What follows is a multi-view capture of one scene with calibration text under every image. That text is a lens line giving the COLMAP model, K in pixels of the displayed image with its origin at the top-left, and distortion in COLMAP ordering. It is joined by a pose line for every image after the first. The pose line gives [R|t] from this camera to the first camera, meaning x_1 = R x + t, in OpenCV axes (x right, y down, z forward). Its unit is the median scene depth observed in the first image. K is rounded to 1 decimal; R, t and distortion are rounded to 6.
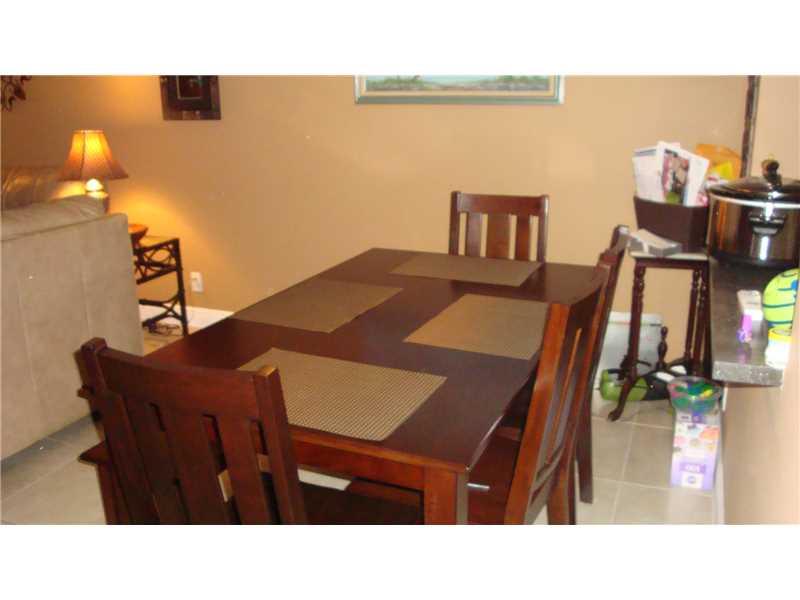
lens RADIAL K [[707.3, 0, 411.4], [0, 707.3, 301.0], [0, 0, 1]] dist [-0.157851, 0.134135]
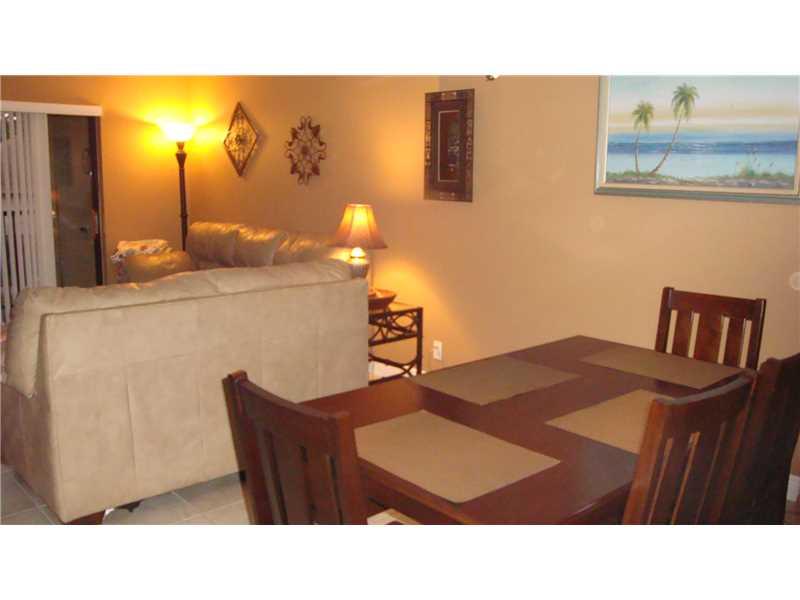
lens RADIAL K [[707.3, 0, 411.4], [0, 707.3, 301.0], [0, 0, 1]] dist [-0.157851, 0.134135]
pose [[0.909285, 0.095353, -0.405103, 0.099734], [-0.142639, 0.985845, -0.088118, -0.000618], [0.390966, 0.137907, 0.910015, -0.010566]]
